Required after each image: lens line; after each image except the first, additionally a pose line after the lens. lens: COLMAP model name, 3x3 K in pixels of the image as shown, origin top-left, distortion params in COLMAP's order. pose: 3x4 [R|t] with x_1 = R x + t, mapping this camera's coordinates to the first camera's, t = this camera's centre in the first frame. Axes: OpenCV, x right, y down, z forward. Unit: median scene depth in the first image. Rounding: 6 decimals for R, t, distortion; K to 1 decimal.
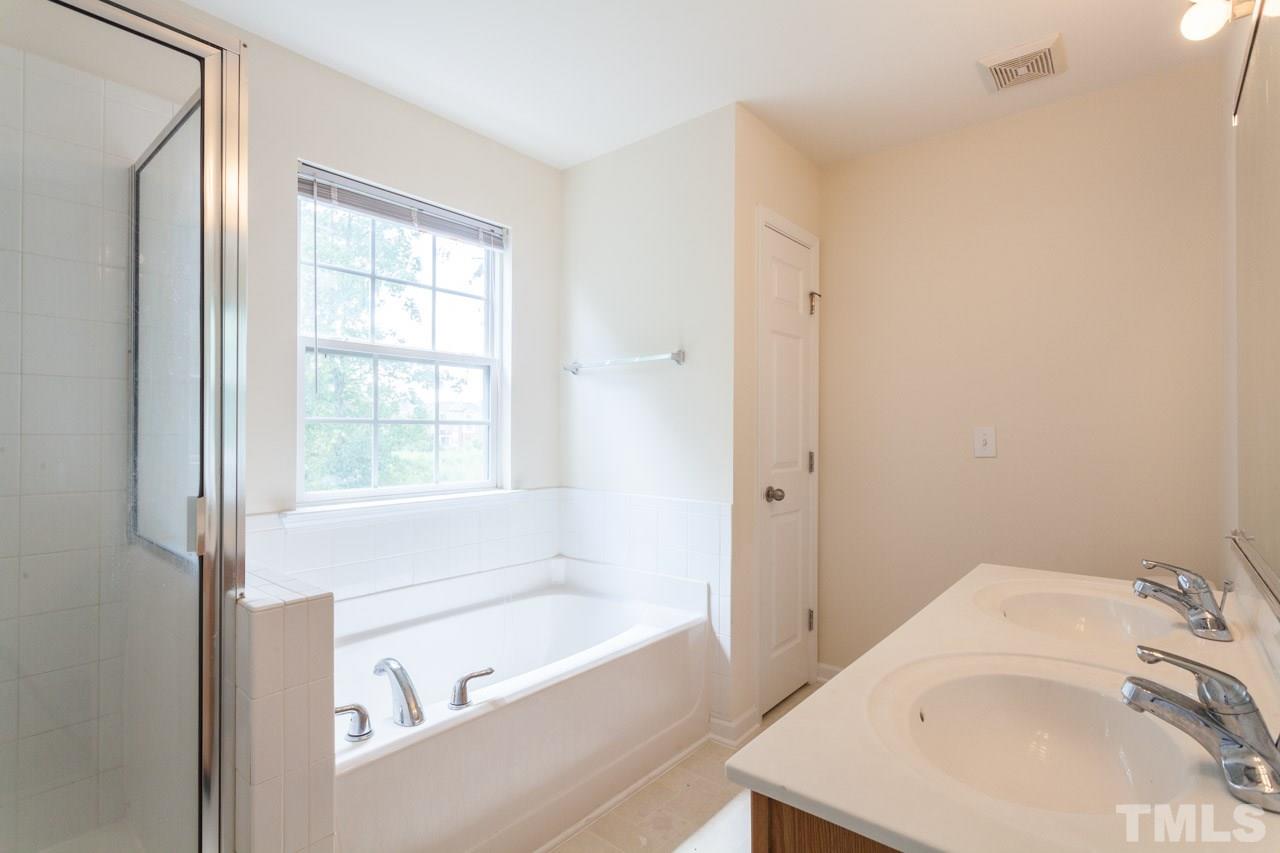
lens RADIAL K [[608.9, 0, 635.3], [0, 608.9, 426.2], [0, 0, 1]] dist [0.003249, 0.001098]
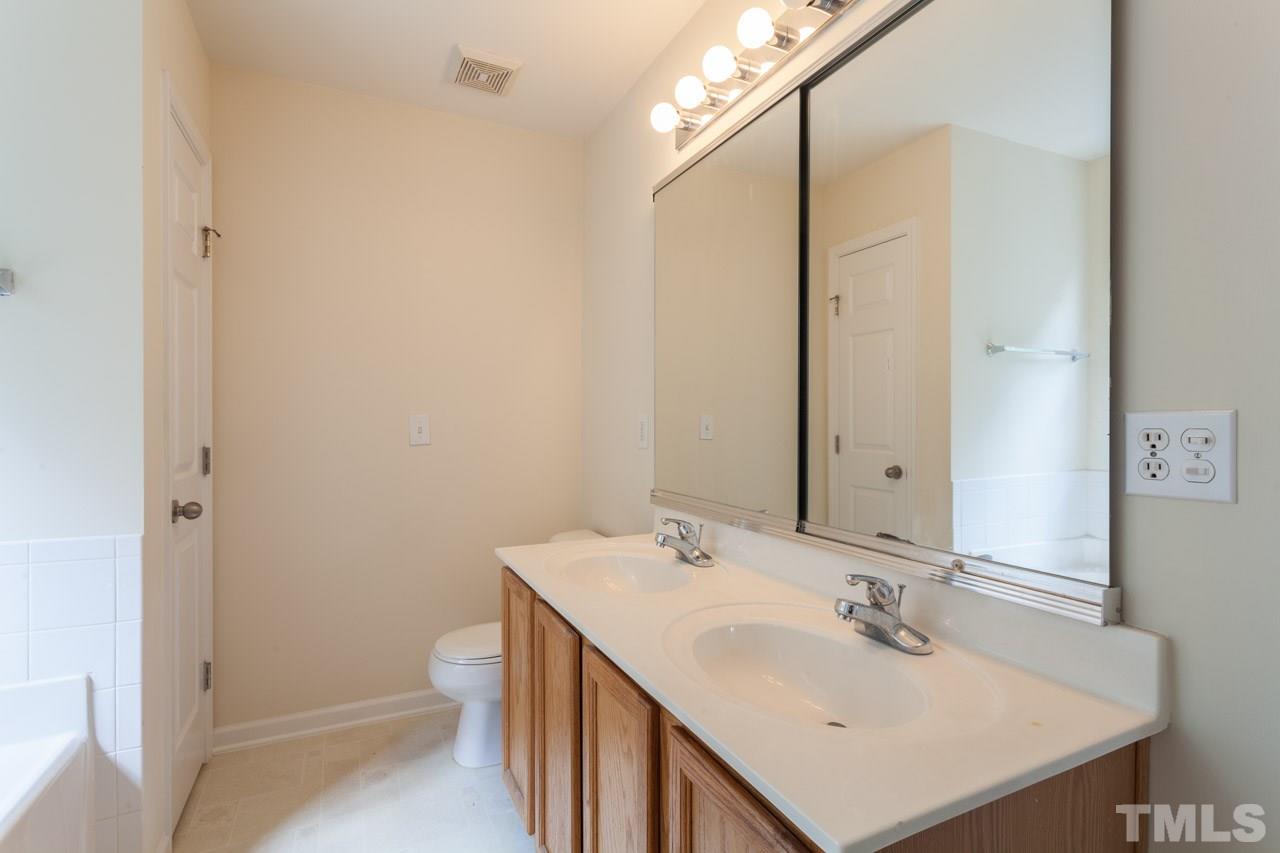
lens RADIAL K [[608.9, 0, 637.9], [0, 608.9, 429.6], [0, 0, 1]] dist [0.003249, 0.001098]
pose [[0.413297, -0.015765, 0.910460, -0.189182], [-0.008484, 0.999740, 0.021162, 0.001672], [-0.910557, -0.016470, 0.413055, 0.263014]]
